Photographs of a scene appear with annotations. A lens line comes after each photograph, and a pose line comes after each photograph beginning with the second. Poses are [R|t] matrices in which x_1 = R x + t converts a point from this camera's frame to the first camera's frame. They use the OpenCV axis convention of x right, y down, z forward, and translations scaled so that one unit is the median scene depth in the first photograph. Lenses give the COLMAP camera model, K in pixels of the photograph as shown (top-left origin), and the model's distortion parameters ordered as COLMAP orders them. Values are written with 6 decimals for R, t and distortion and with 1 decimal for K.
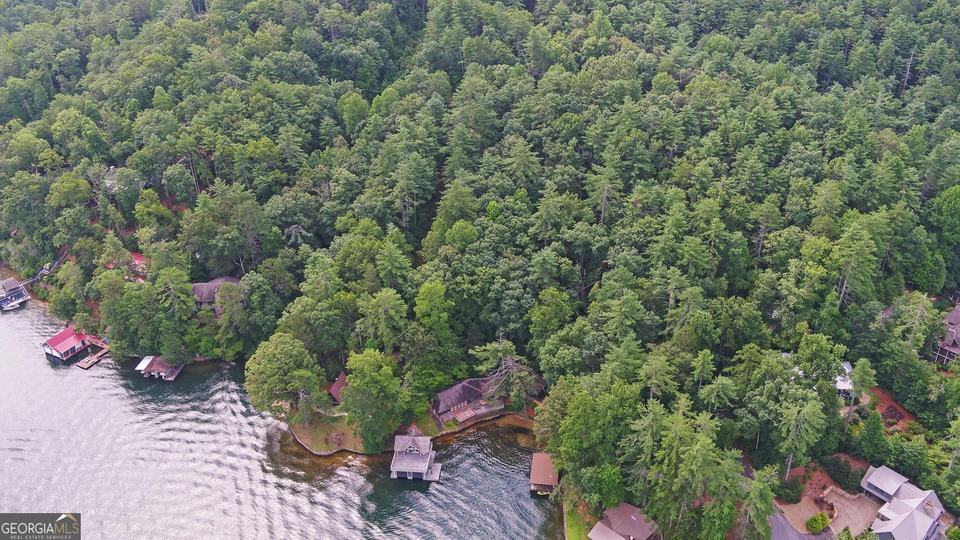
lens RADIAL K [[826.4, 0, 479.0], [0, 826.4, 270.6], [0, 0, 1]] dist [0.005860, -0.002106]
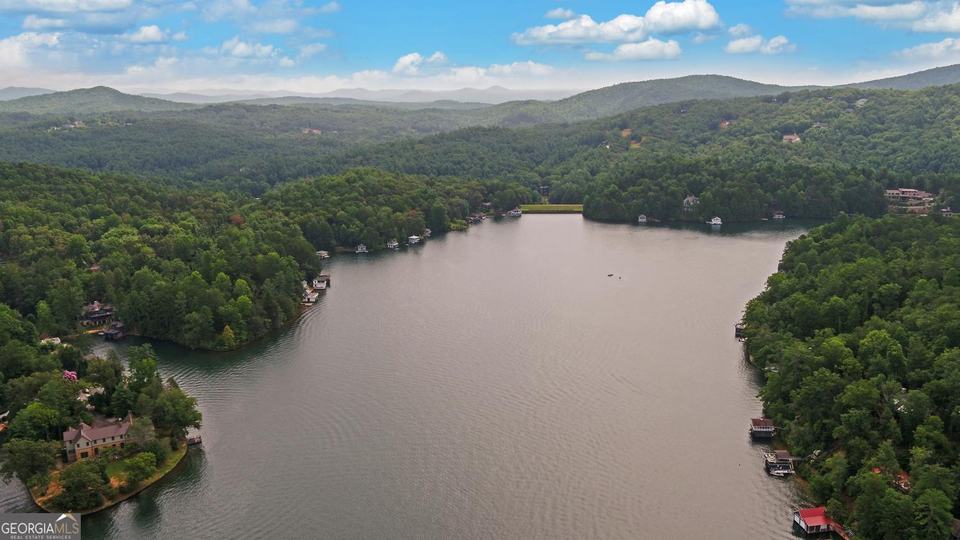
lens RADIAL K [[826.4, 0, 479.6], [0, 826.4, 268.3], [0, 0, 1]] dist [0.005860, -0.002106]
pose [[0.615519, 0.181700, -0.766890, 0.010866], [-0.398417, 0.911305, -0.103860, 0.065510], [0.680000, 0.369470, 0.633318, -0.111978]]
